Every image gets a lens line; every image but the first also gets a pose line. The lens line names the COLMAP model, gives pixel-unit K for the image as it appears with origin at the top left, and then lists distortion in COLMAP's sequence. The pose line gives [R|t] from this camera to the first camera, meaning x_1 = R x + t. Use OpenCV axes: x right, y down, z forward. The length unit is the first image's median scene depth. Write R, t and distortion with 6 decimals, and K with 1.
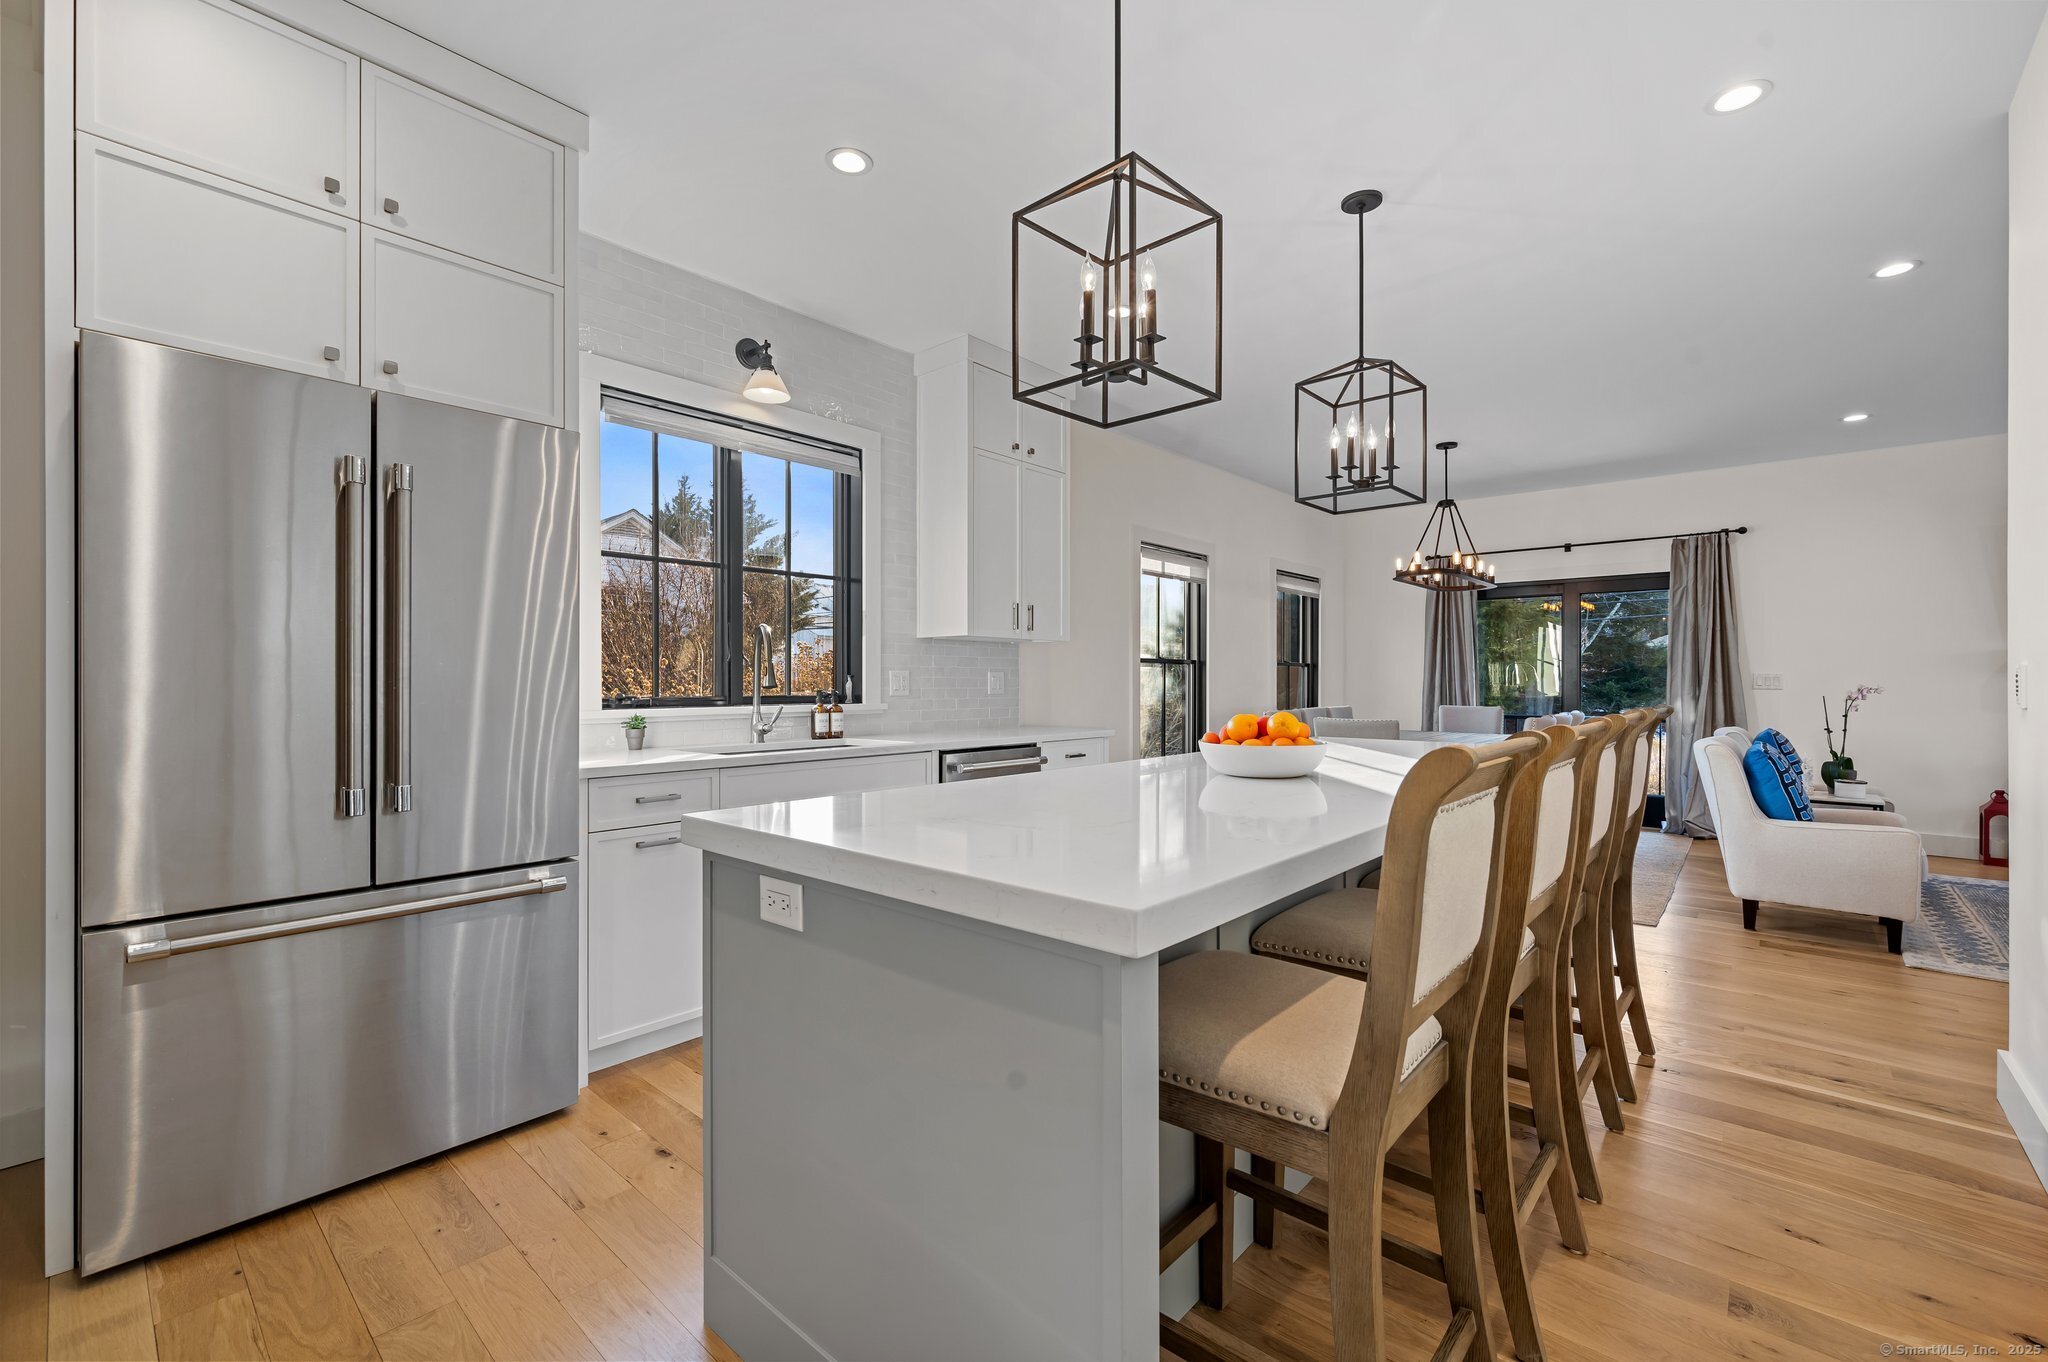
lens RADIAL K [[854.0, 0, 1029.6], [0, 854.0, 678.6], [0, 0, 1]] dist [-0.001728, -0.000114]
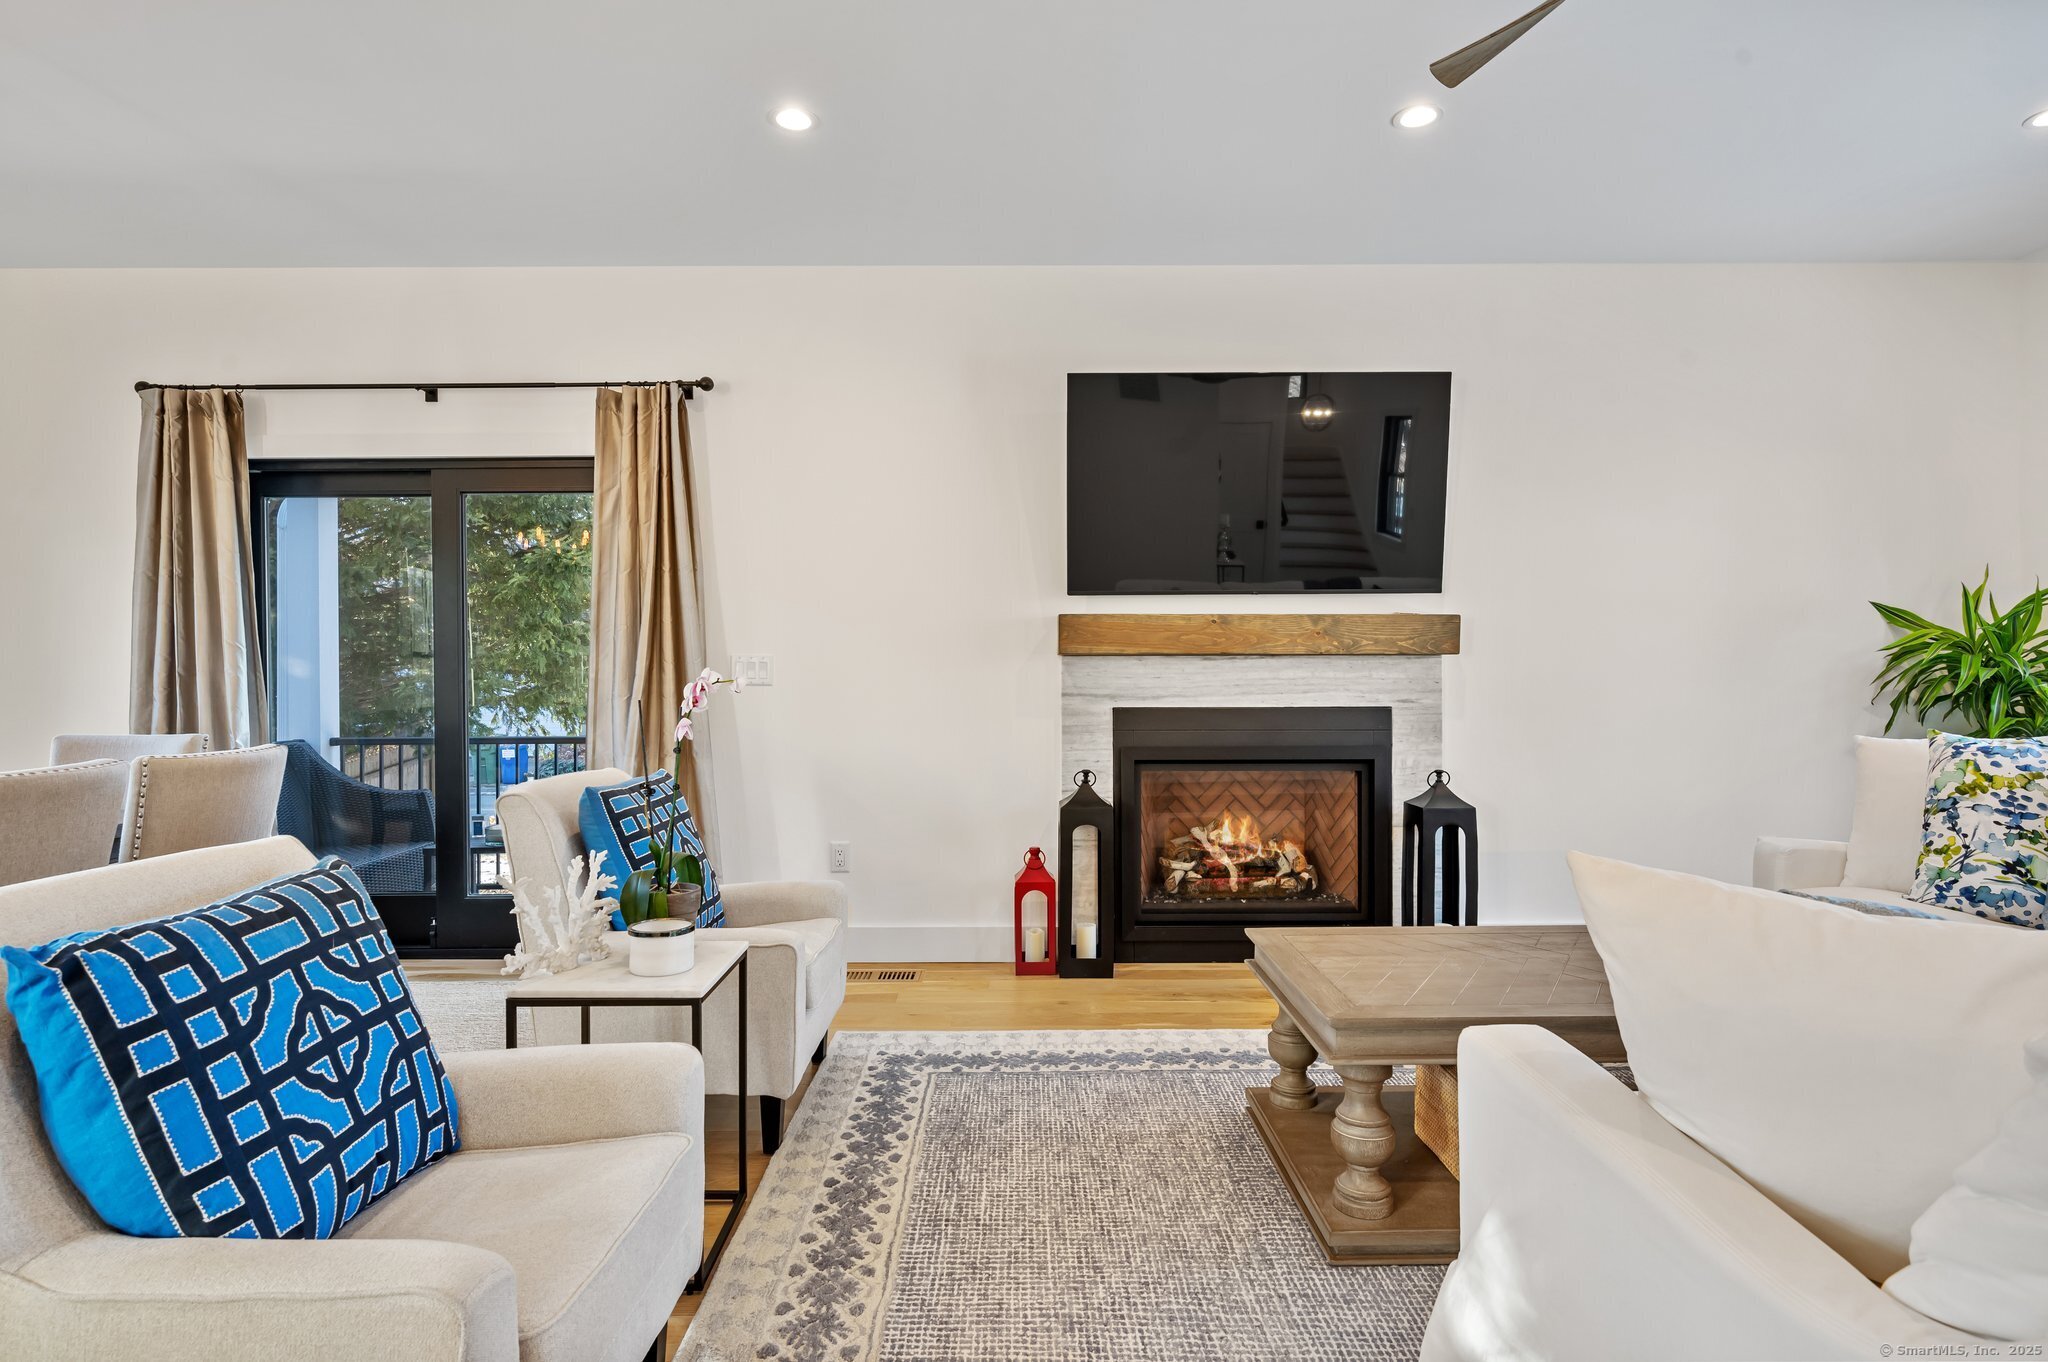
lens RADIAL K [[1076.1, 0, 1016.6], [0, 1076.1, 684.2], [0, 0, 1]] dist [0.001877, 0.000593]
pose [[0.756787, -0.006343, 0.653630, 0.540727], [0.002738, 0.999975, 0.006534, 0.007263], [-0.653656, -0.003155, 0.756786, 0.367513]]
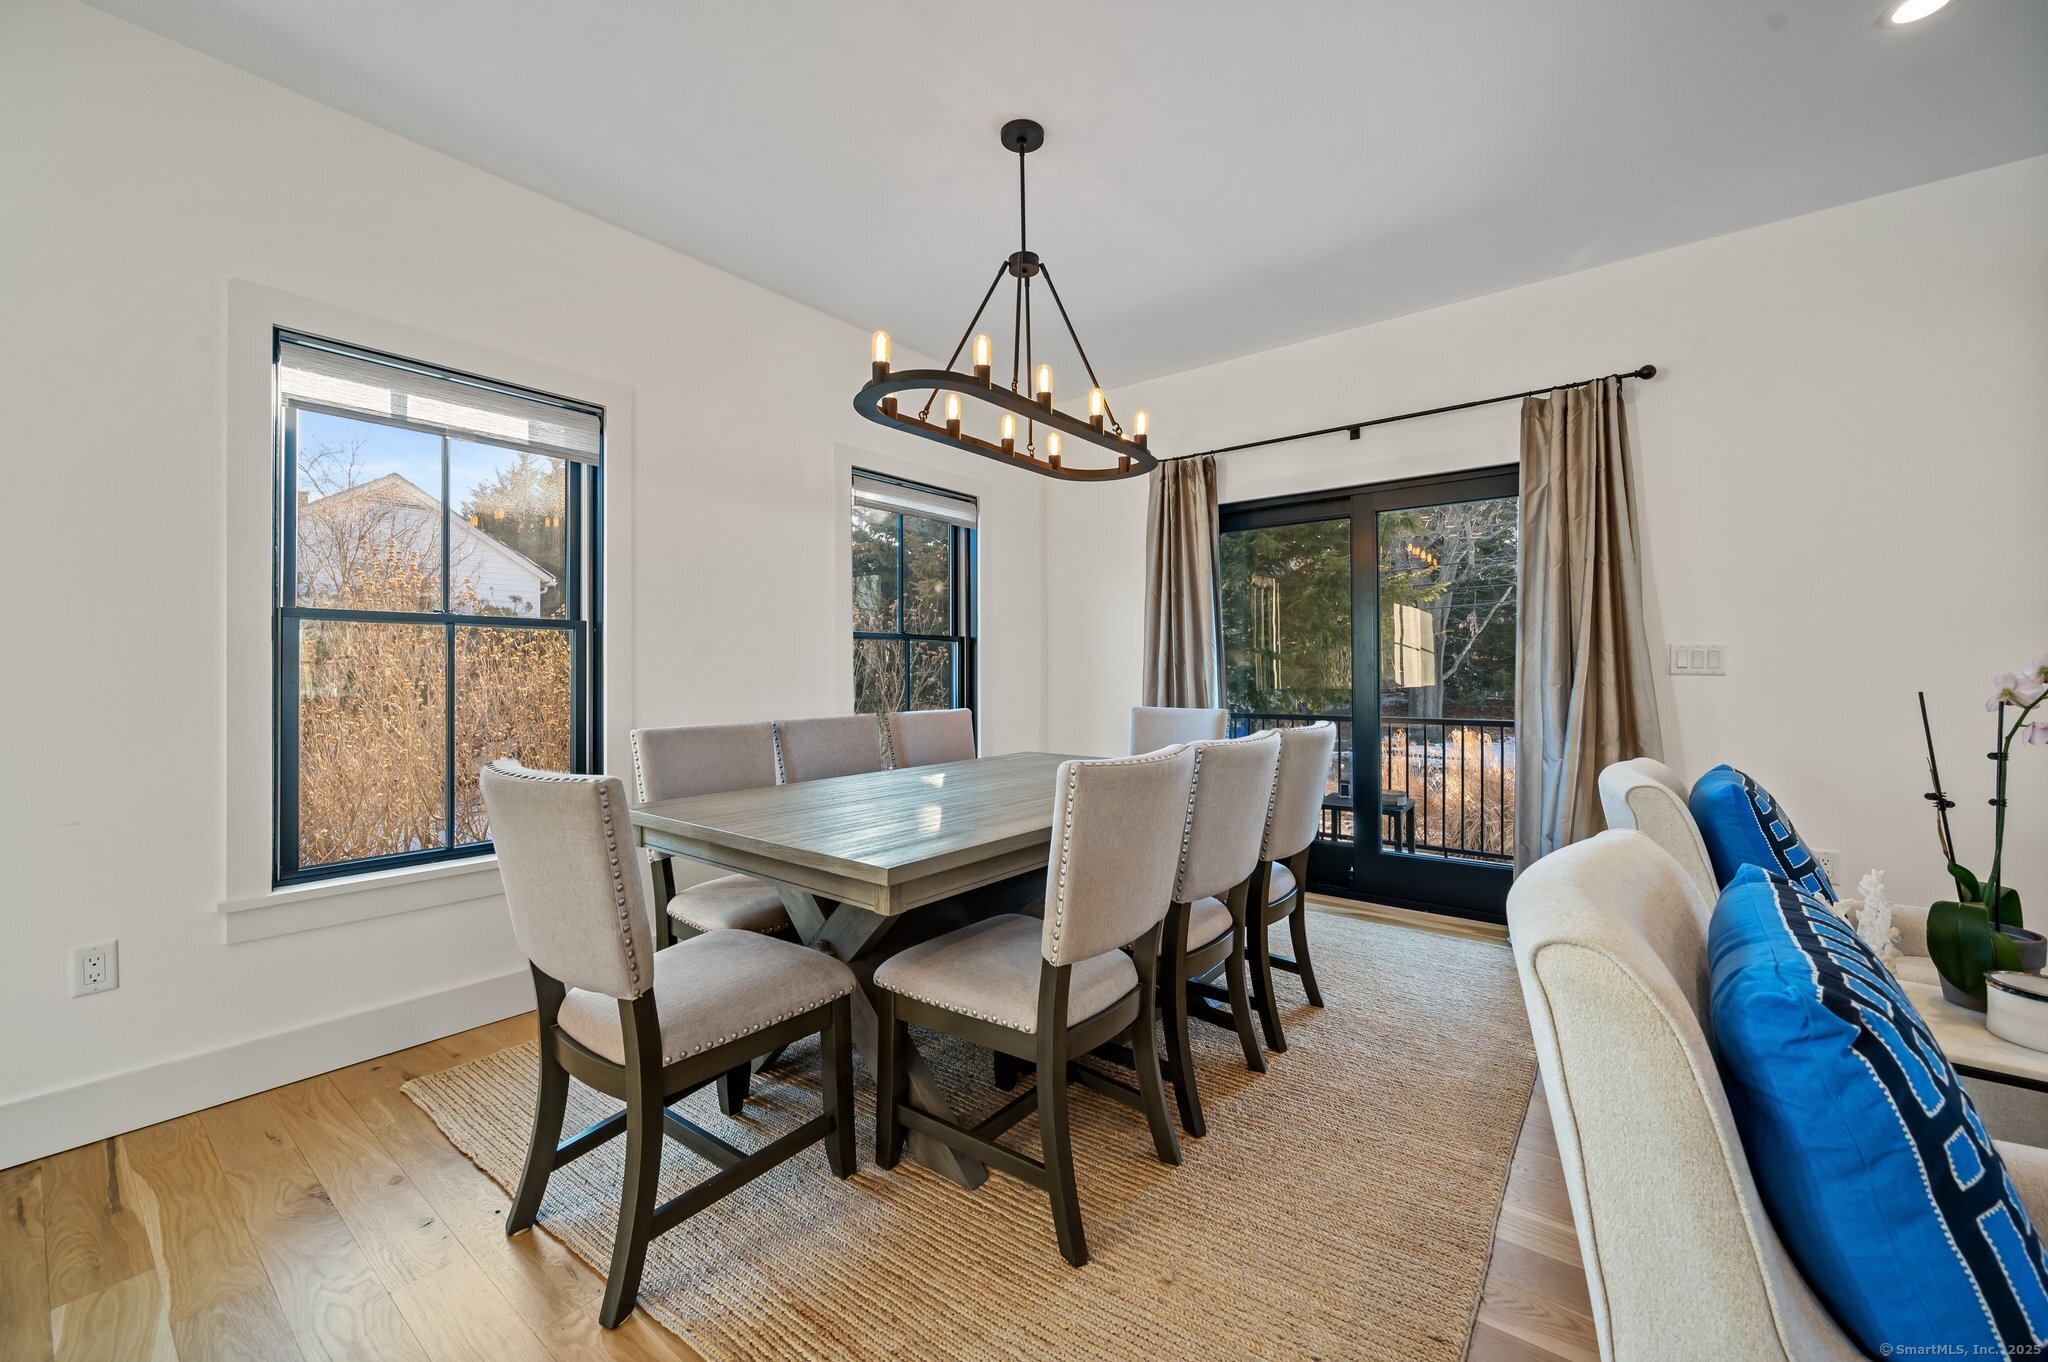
lens RADIAL K [[817.7, 0, 1015.5], [0, 817.7, 664.5], [0, 0, 1]] dist [0.000441, -0.000271]
pose [[0.998719, -0.002997, 0.050508, 0.416118], [0.003364, 0.999969, -0.007179, 0.008417], [-0.050485, 0.007340, 0.998698, 0.511875]]
